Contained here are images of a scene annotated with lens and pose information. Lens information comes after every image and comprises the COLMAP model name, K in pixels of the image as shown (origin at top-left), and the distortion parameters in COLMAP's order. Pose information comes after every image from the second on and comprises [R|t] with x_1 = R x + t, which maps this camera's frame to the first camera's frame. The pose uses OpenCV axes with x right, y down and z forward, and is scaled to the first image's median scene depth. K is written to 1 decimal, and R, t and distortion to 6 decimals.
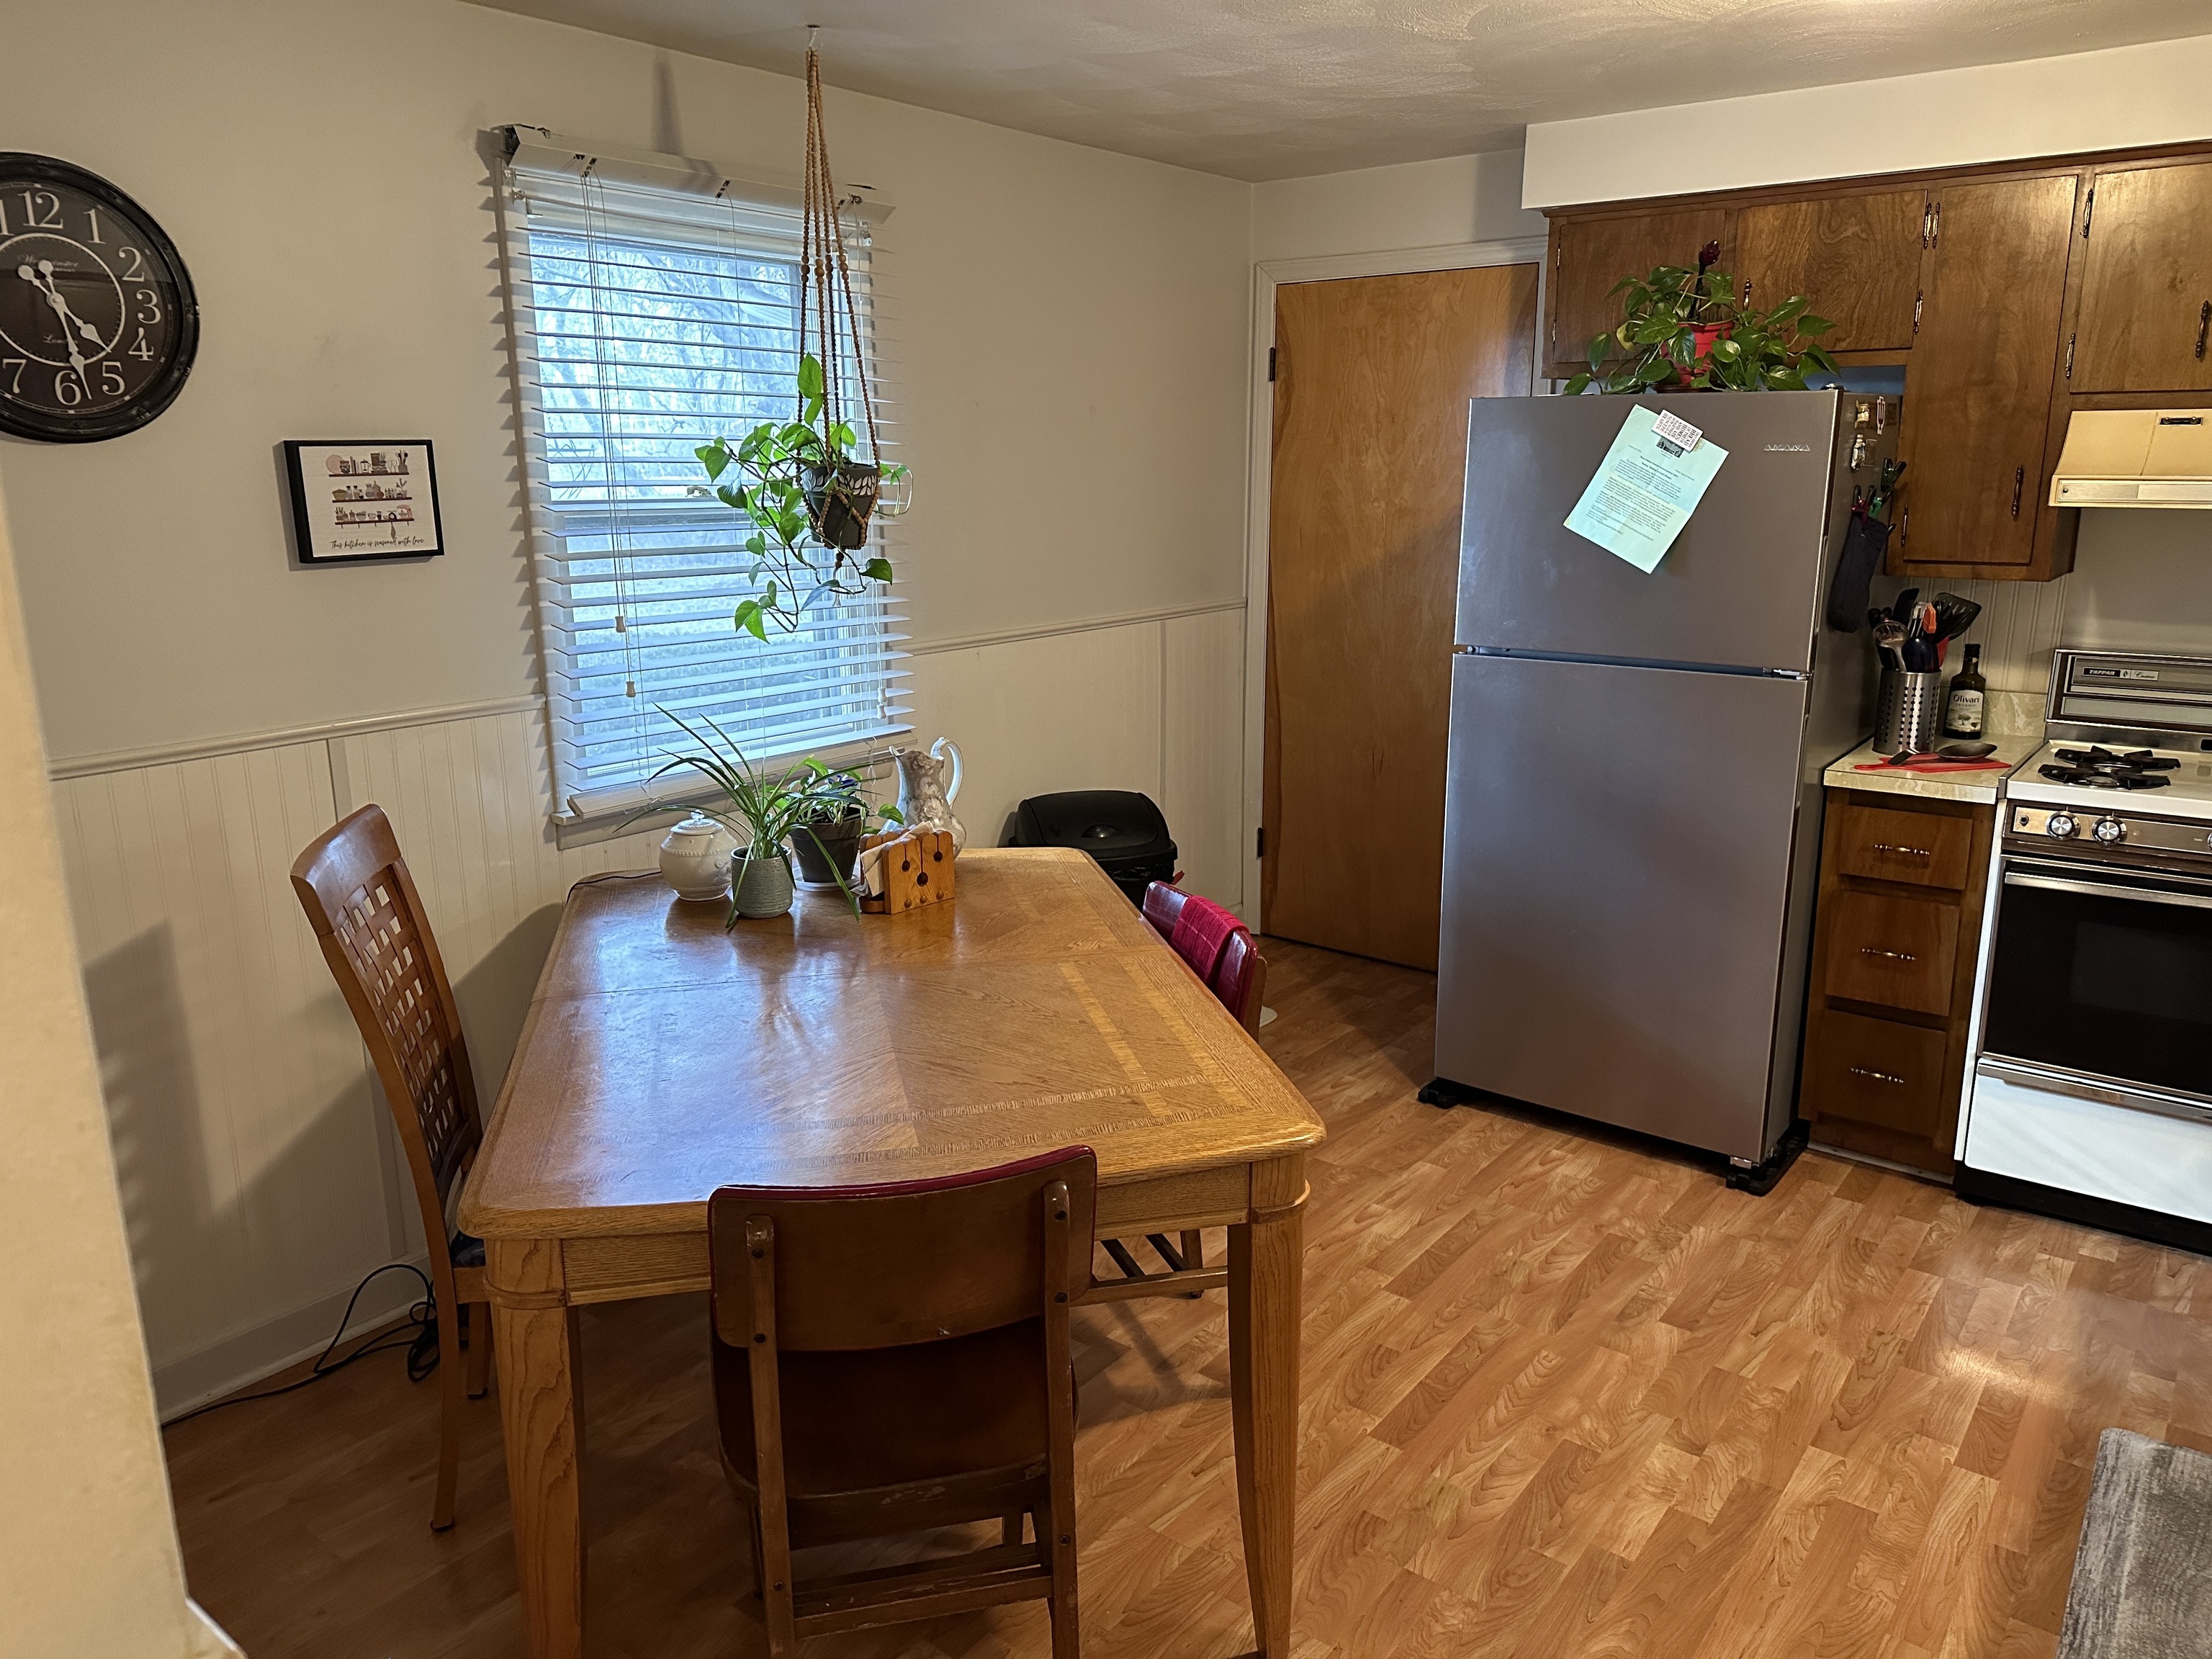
lens RADIAL K [[1601.5, 0, 1106.0], [0, 1601.5, 829.5], [0, 0, 1]] dist [0.008121, -0.001959]
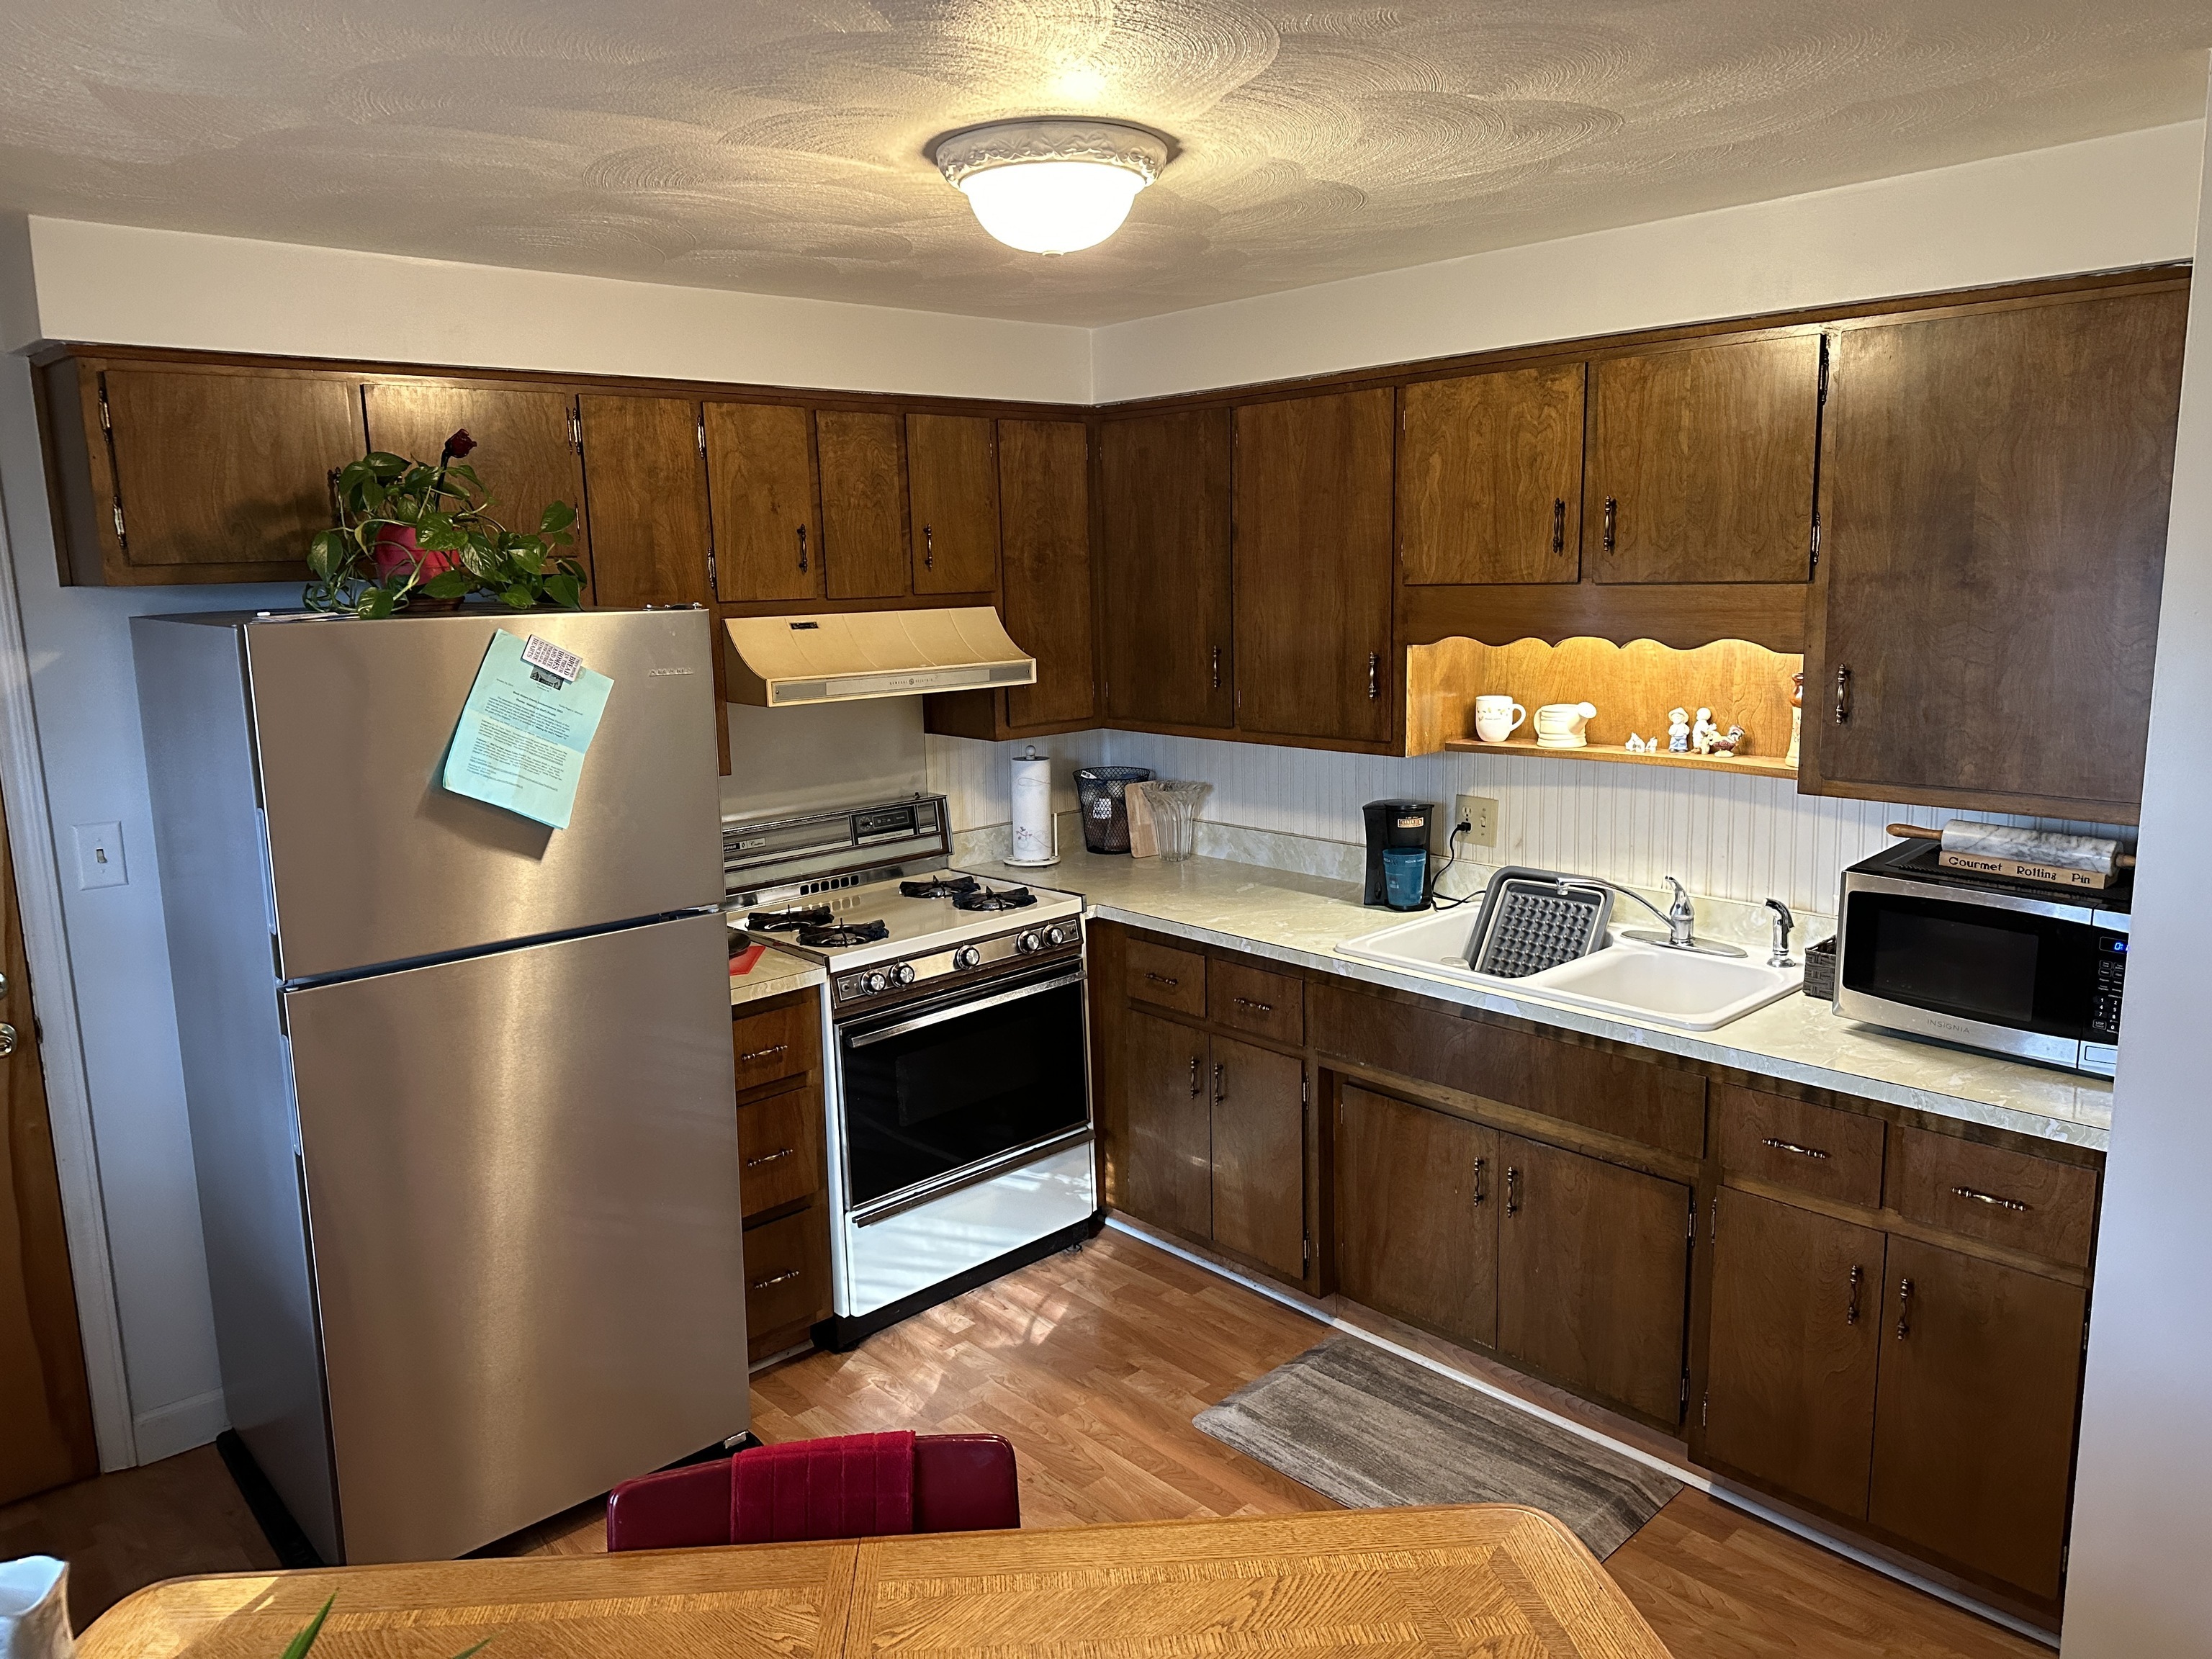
lens RADIAL K [[1534.4, 0, 1088.0], [0, 1534.4, 822.1], [0, 0, 1]] dist [0.159234, -0.342166]
pose [[0.157237, -0.166120, 0.973489, -0.389701], [0.249537, 0.960446, 0.123589, -0.195056], [-0.955514, 0.223489, 0.192471, 0.592136]]
